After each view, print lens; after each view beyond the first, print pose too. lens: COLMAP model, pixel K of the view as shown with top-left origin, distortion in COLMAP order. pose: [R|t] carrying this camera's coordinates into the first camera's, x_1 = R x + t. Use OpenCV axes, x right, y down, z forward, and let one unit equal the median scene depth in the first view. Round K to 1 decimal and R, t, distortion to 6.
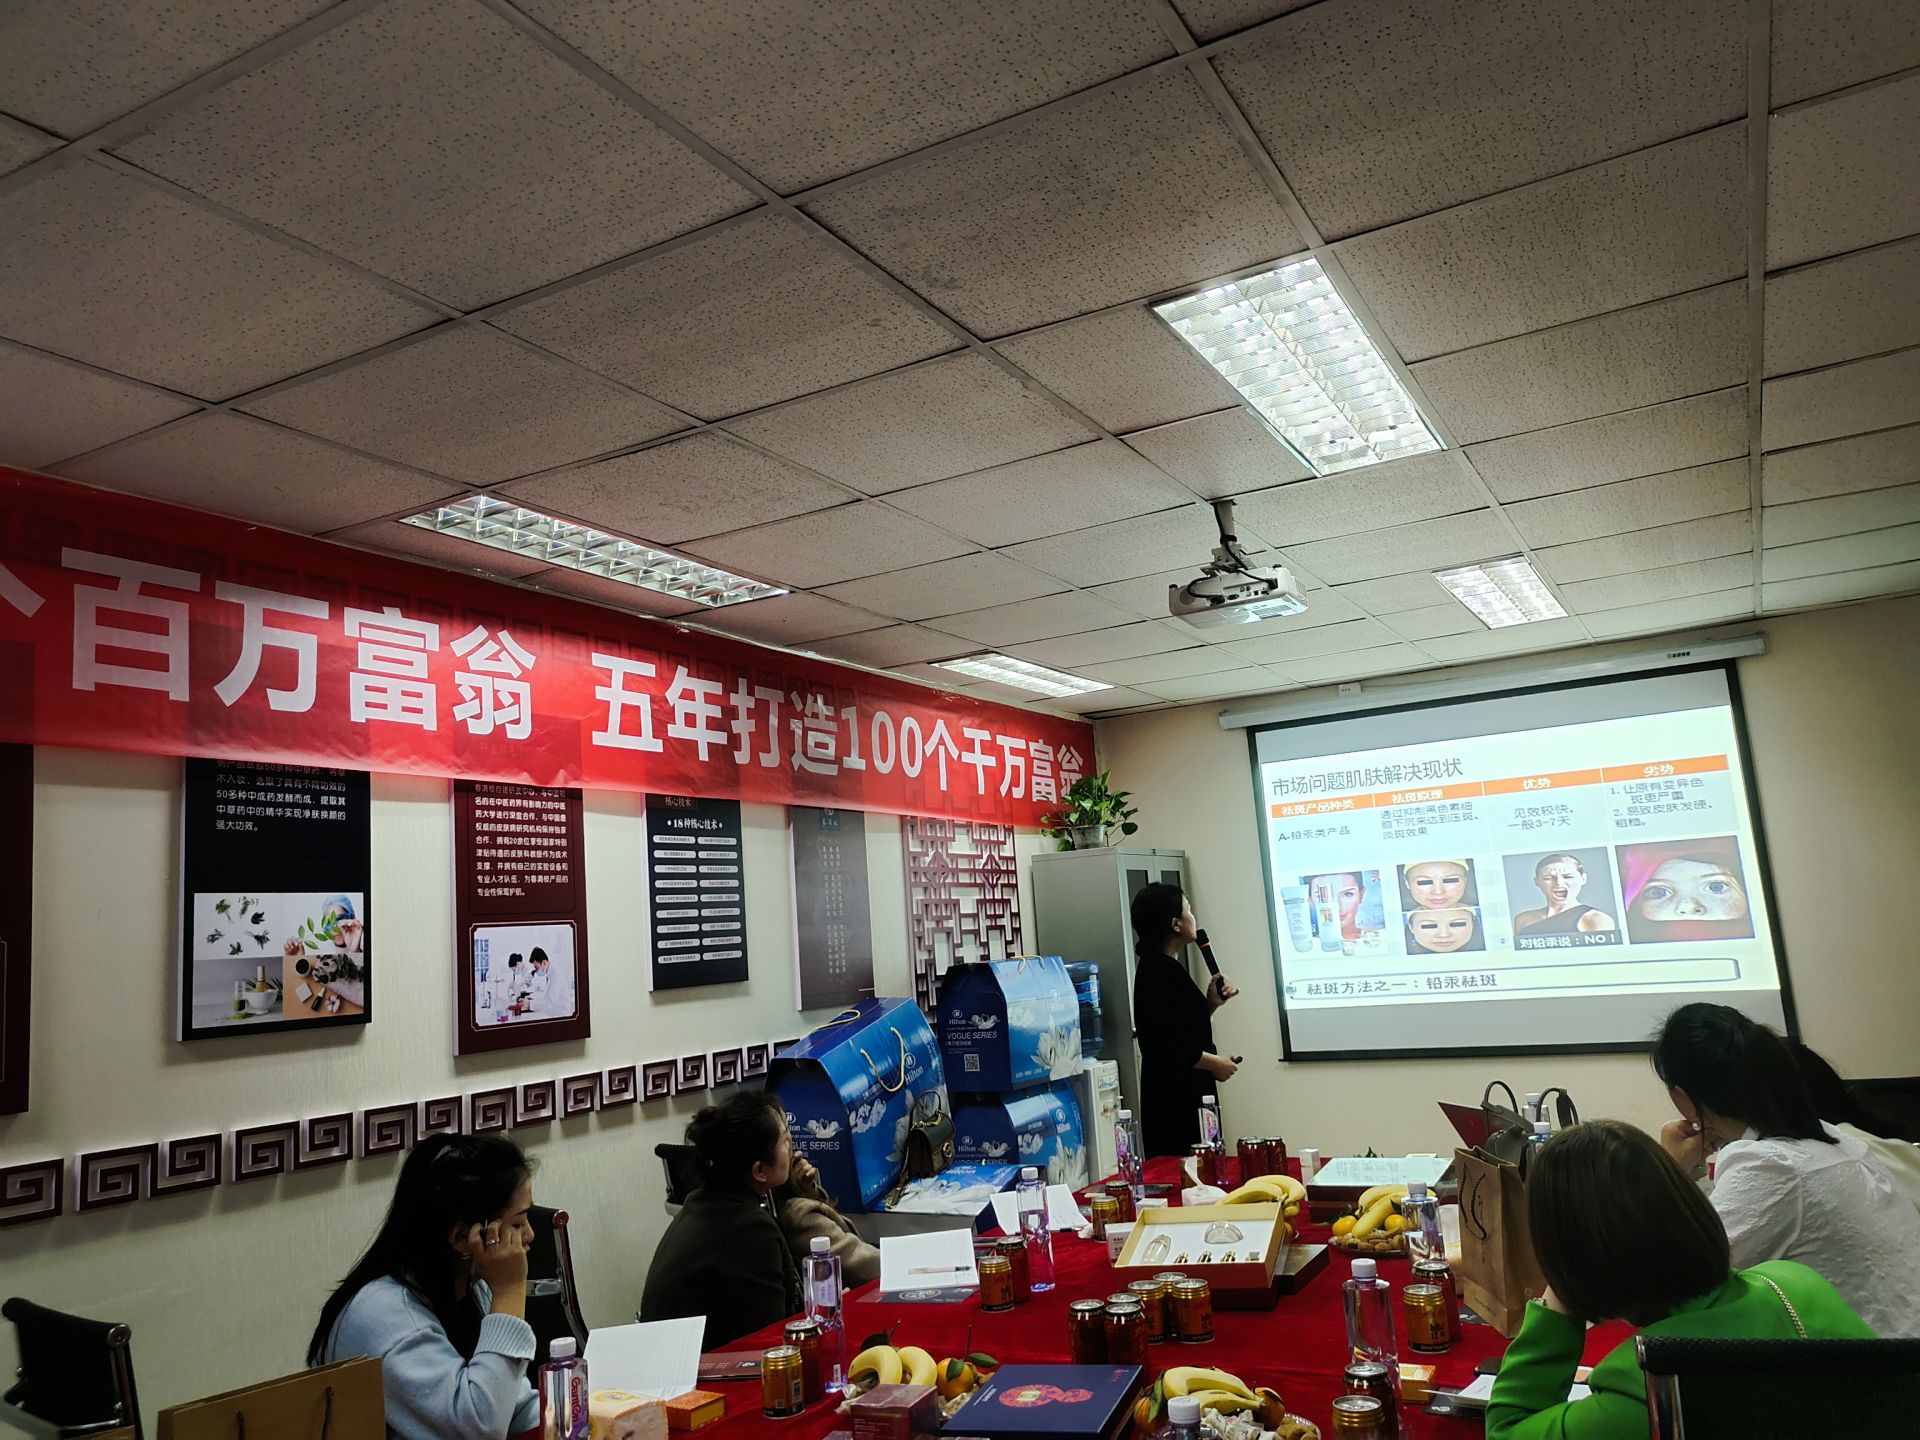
lens RADIAL K [[1443.4, 0, 974.6], [0, 1443.4, 717.6], [0, 0, 1]] dist [0.053215, -0.047797]
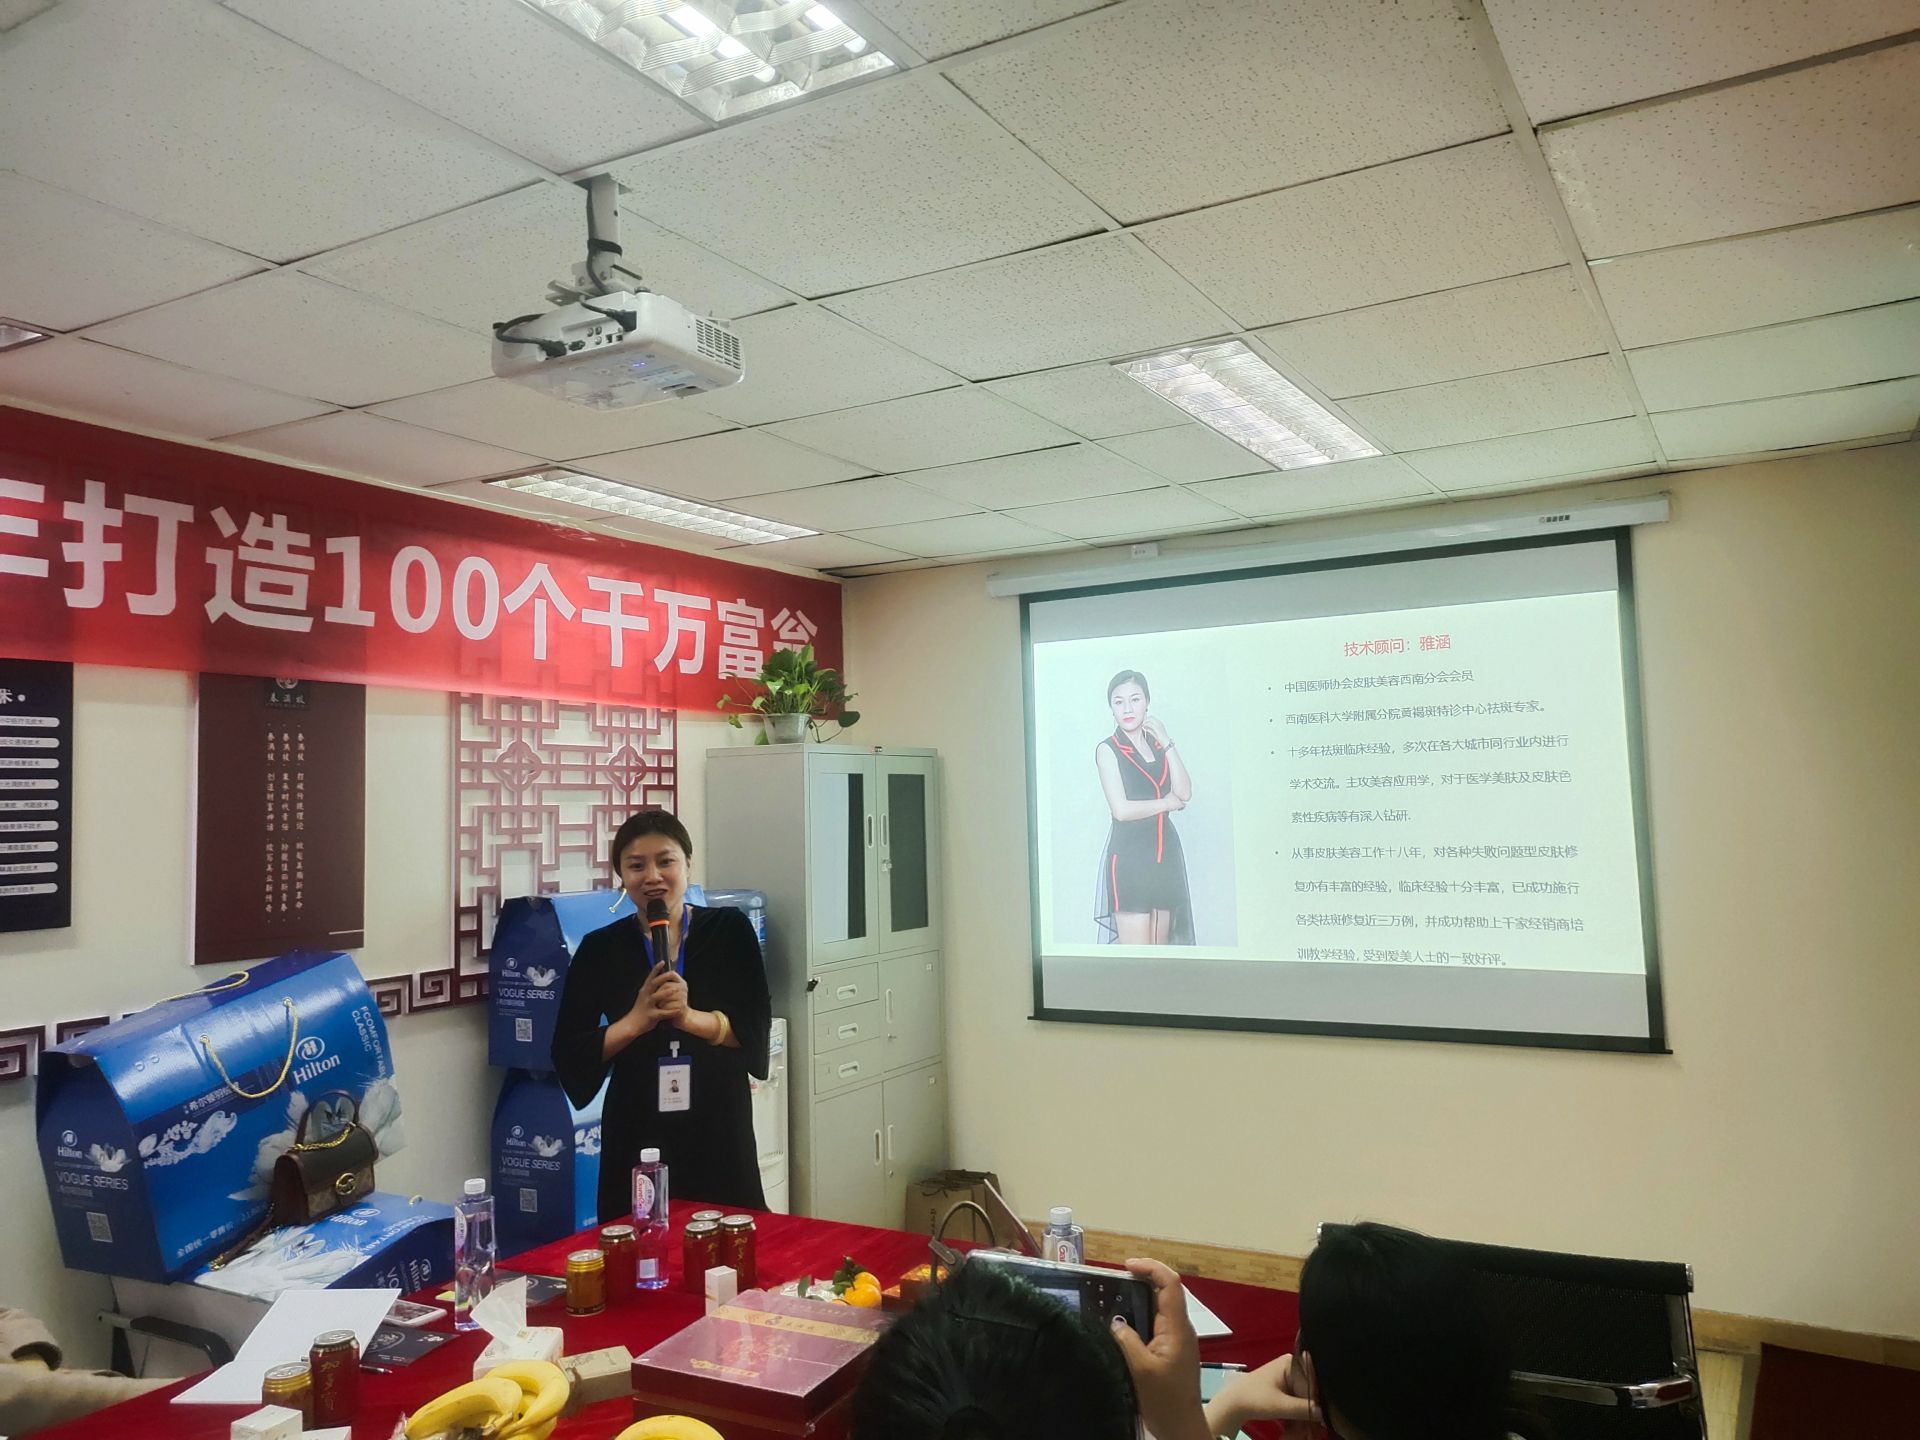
lens RADIAL K [[1443.4, 0, 976.2], [0, 1443.4, 714.7], [0, 0, 1]] dist [0.053215, -0.047797]
pose [[0.998804, 0.045294, -0.018436, 0.295263], [-0.043453, 0.994963, 0.090333, 0.002117], [0.022434, -0.089424, 0.995741, 0.354777]]
